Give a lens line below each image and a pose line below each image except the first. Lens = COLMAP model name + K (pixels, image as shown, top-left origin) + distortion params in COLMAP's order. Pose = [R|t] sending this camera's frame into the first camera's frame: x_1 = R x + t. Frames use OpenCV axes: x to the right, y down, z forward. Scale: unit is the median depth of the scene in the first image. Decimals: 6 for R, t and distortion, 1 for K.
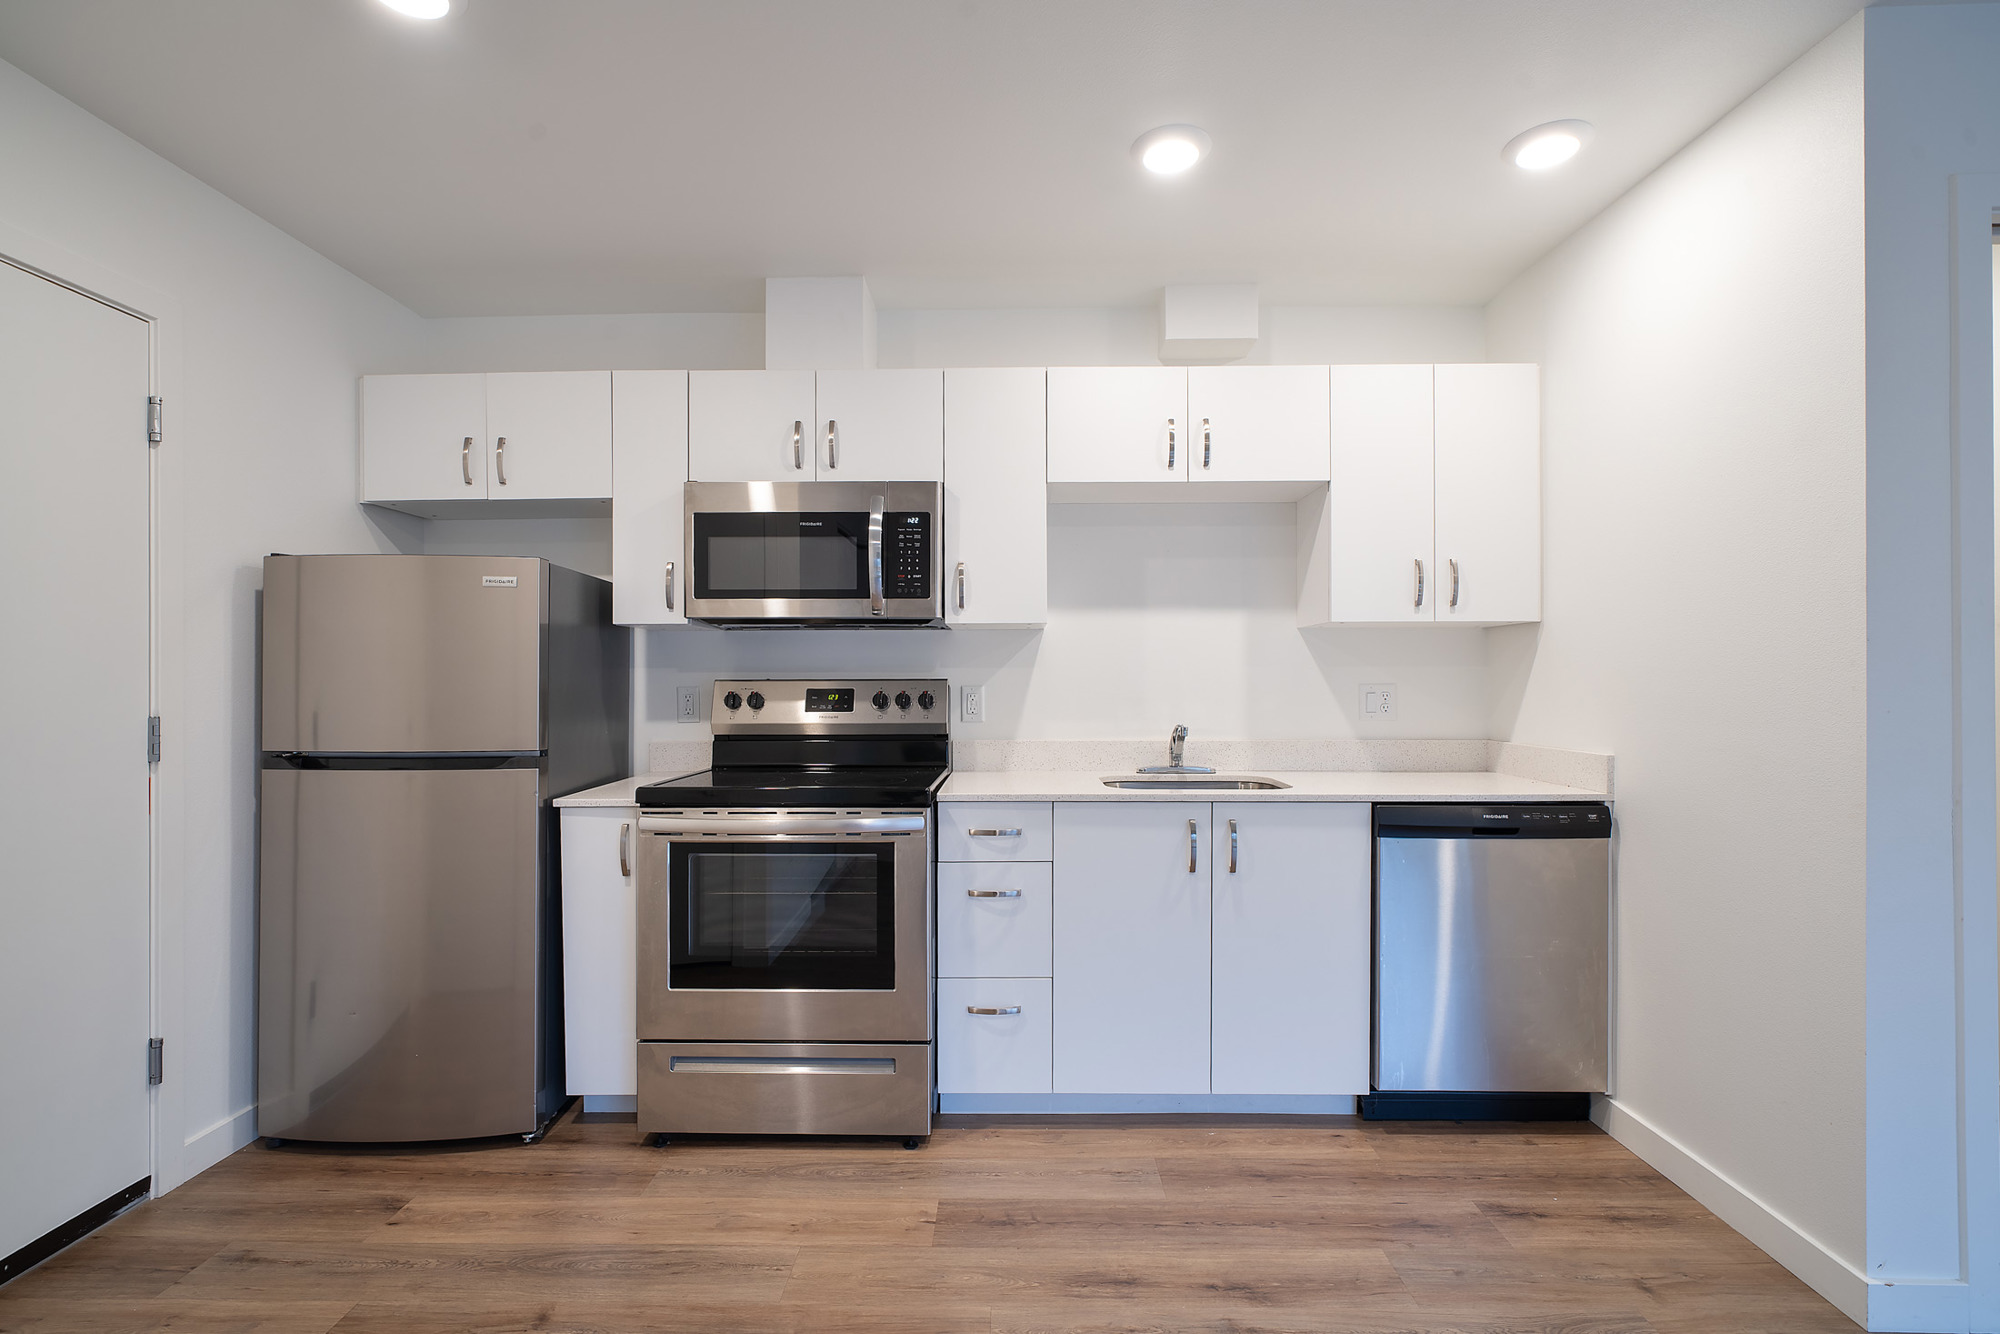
lens RADIAL K [[892.5, 0, 1013.7], [0, 892.5, 678.6], [0, 0, 1]] dist [-0.006337, 0.000411]
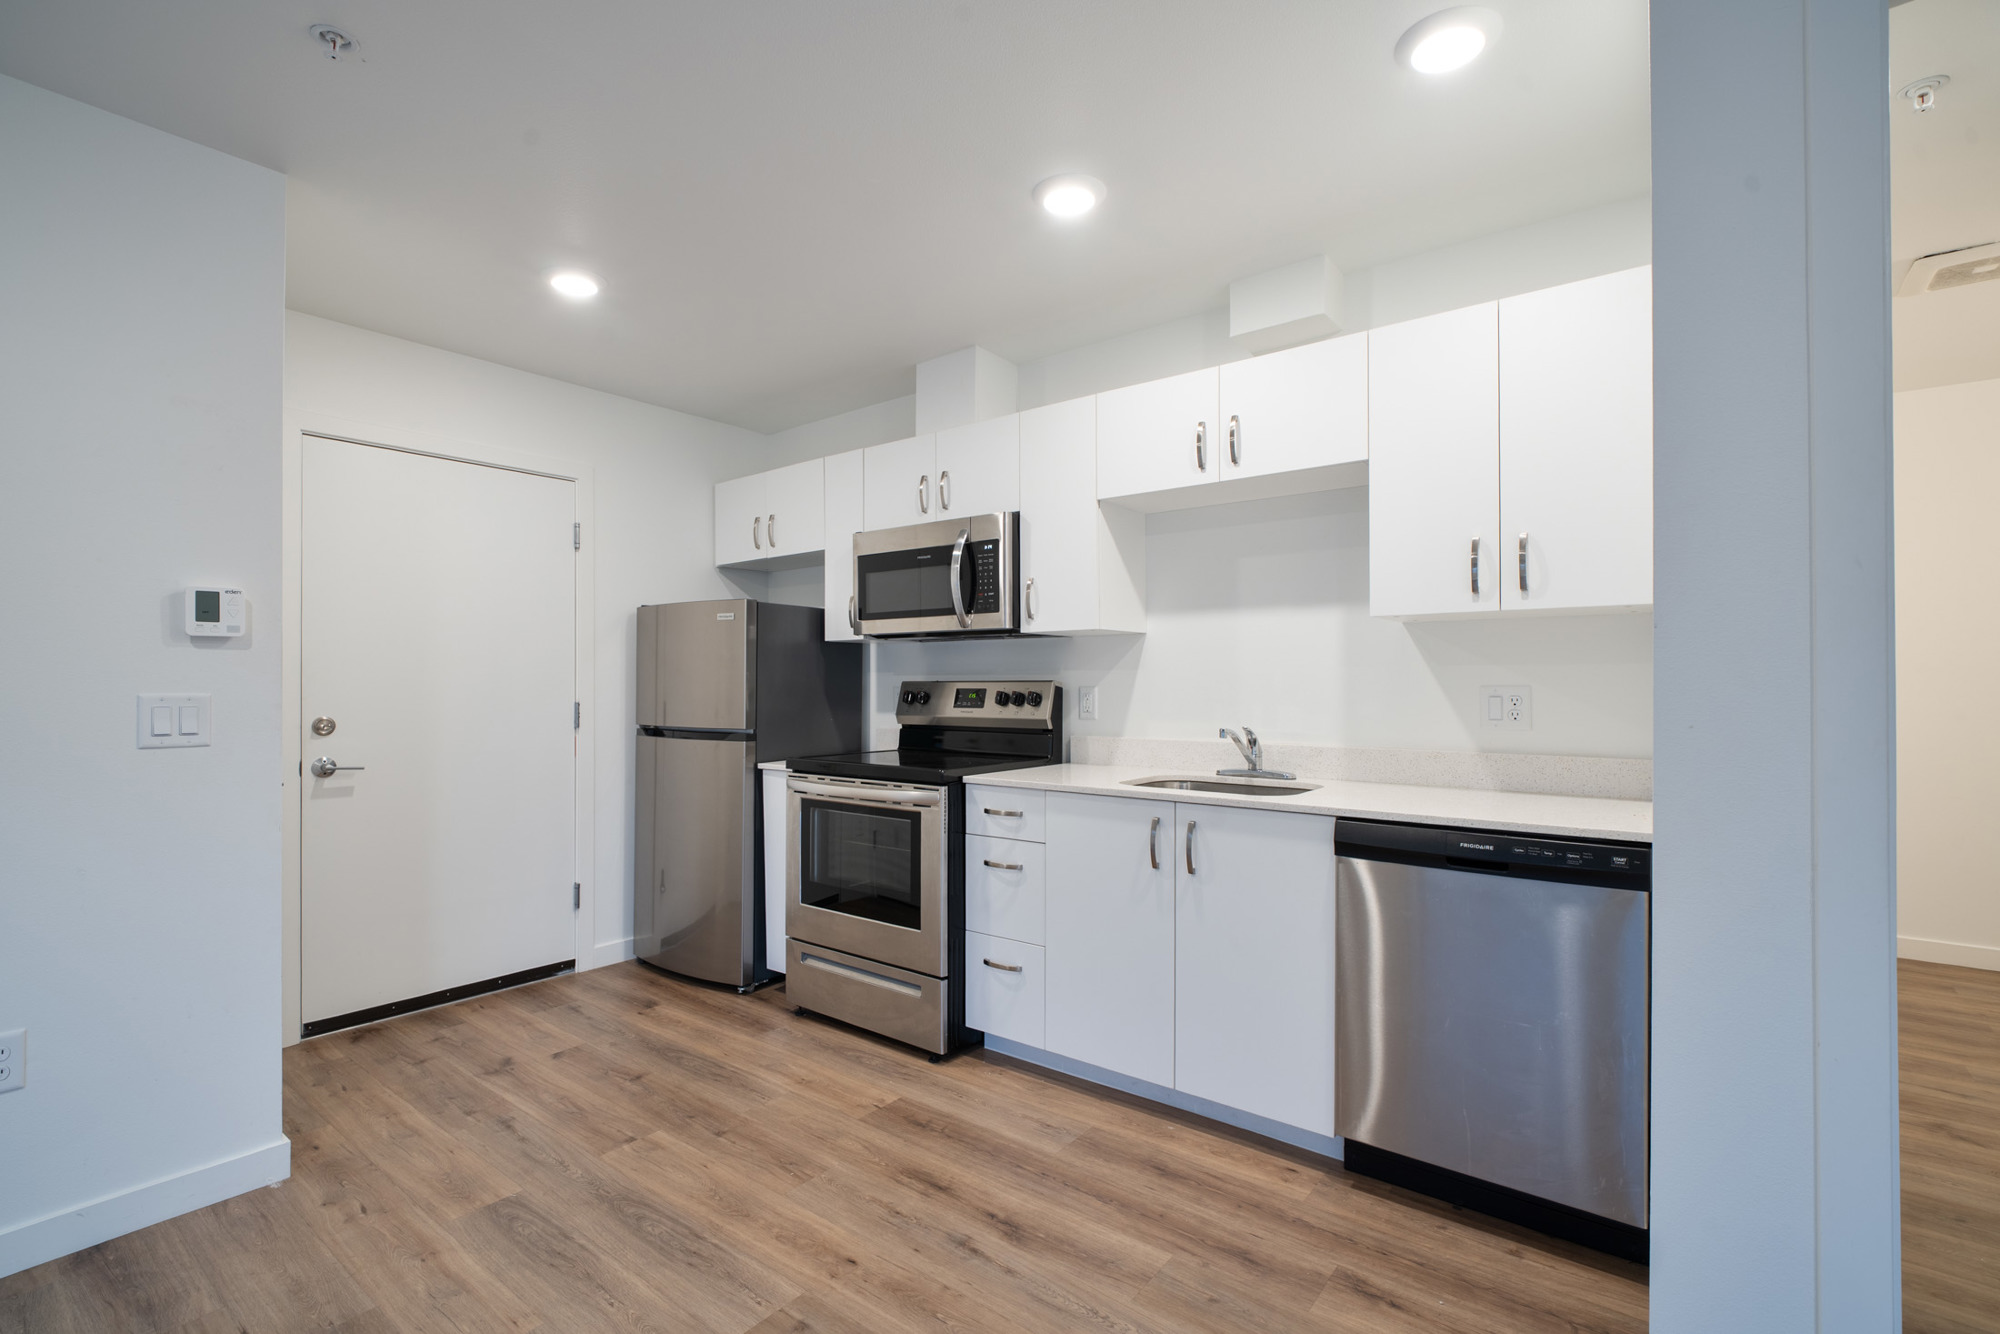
lens RADIAL K [[892.5, 0, 1013.7], [0, 892.5, 678.6], [0, 0, 1]] dist [-0.006337, 0.000411]
pose [[0.801310, -0.002216, -0.598245, 0.686740], [0.001340, 0.999997, -0.001909, -0.000048], [0.598248, 0.000728, 0.801311, 0.077407]]
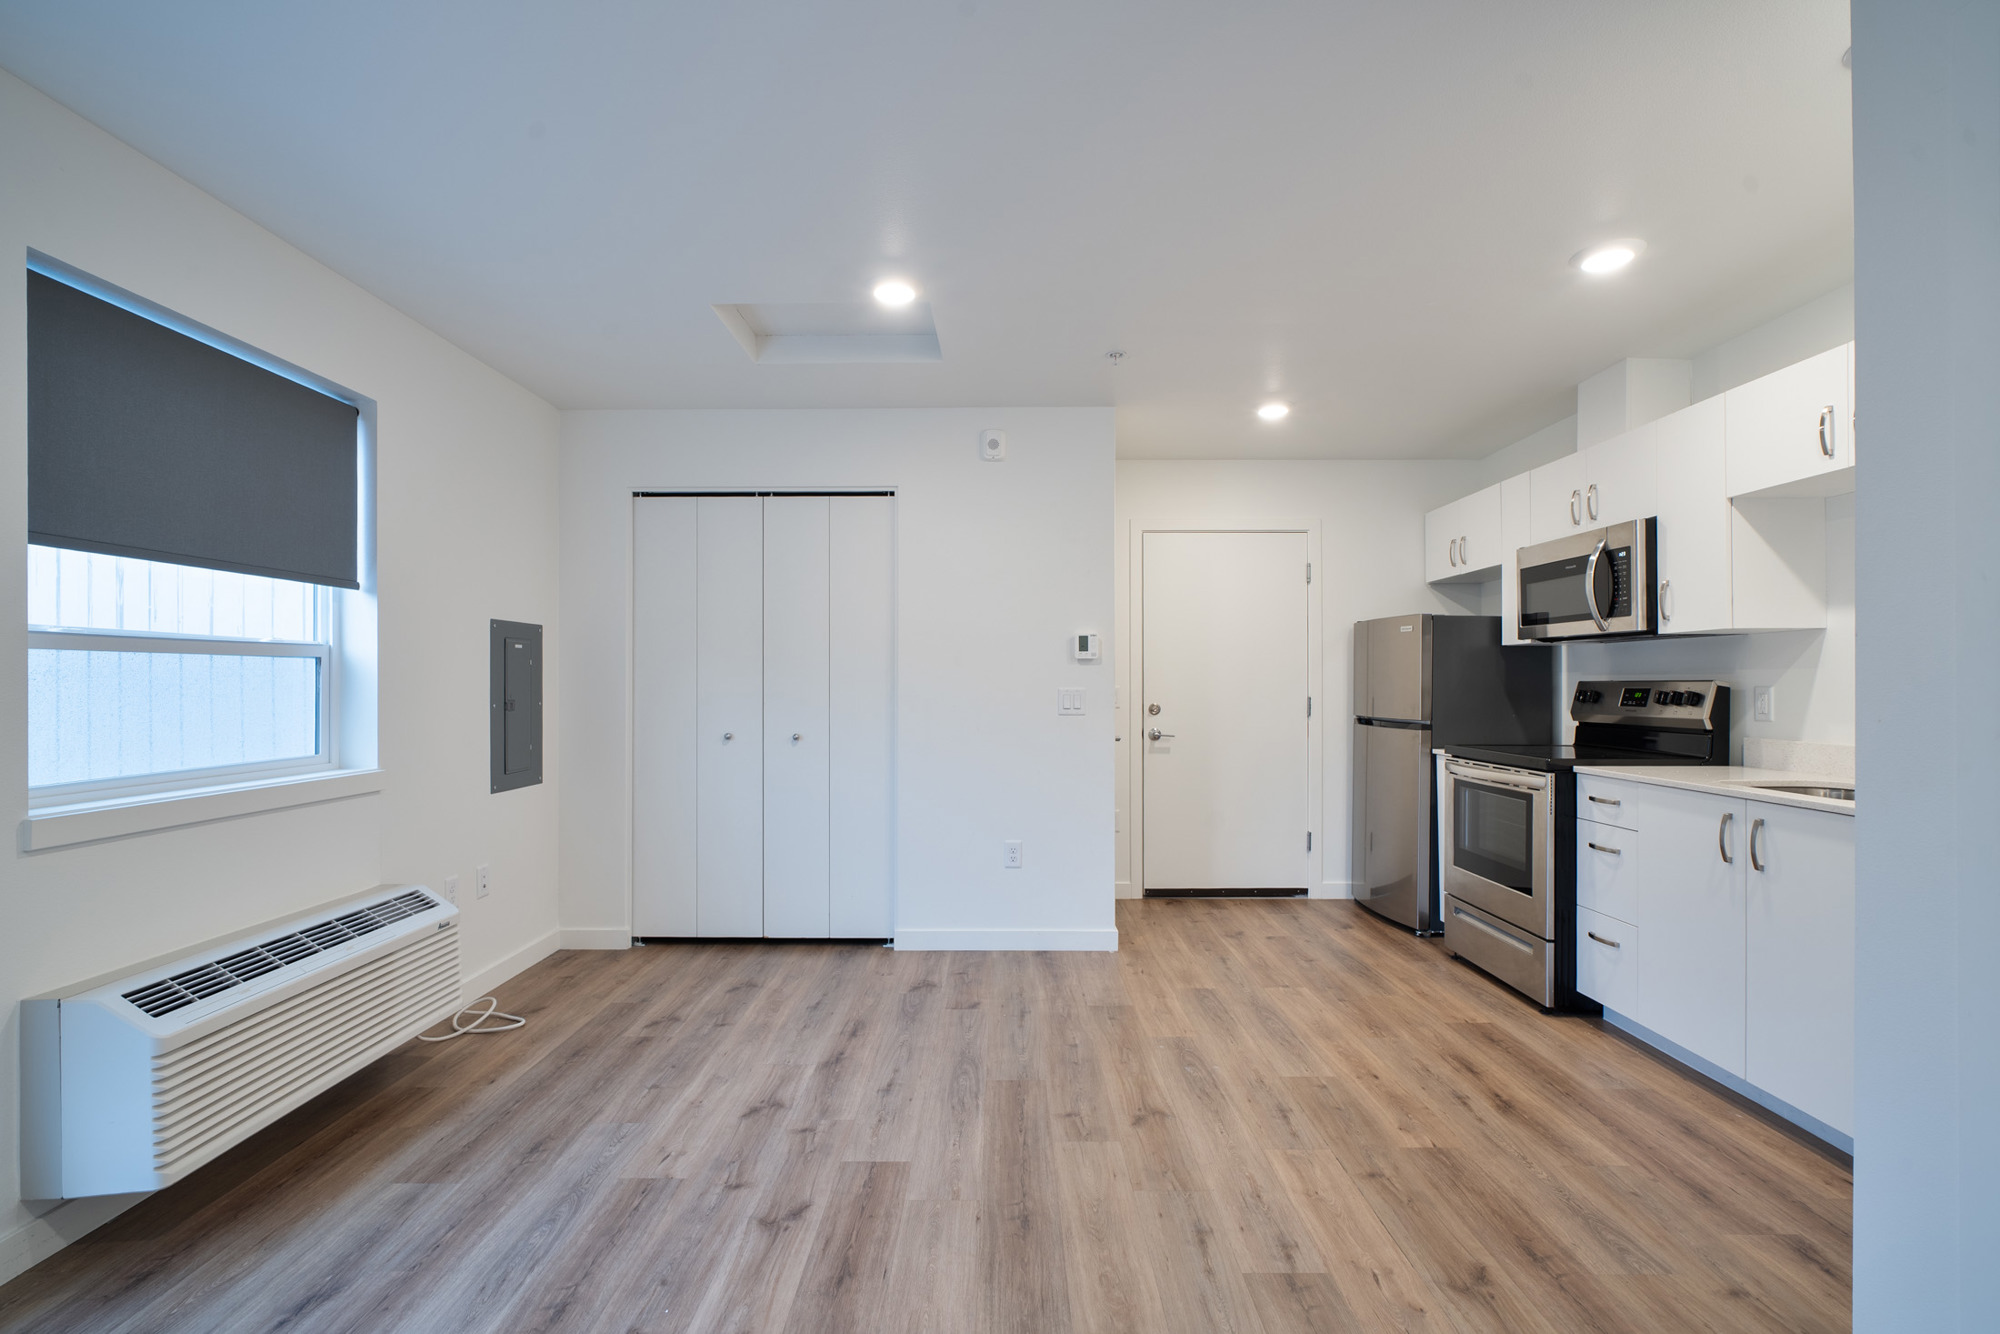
lens RADIAL K [[892.5, 0, 1013.7], [0, 892.5, 678.6], [0, 0, 1]] dist [-0.006337, 0.000411]
pose [[0.027134, -0.003951, -0.999624, 1.230126], [0.003071, 0.999988, -0.003869, -0.000125], [0.999627, -0.002965, 0.027145, 0.121738]]
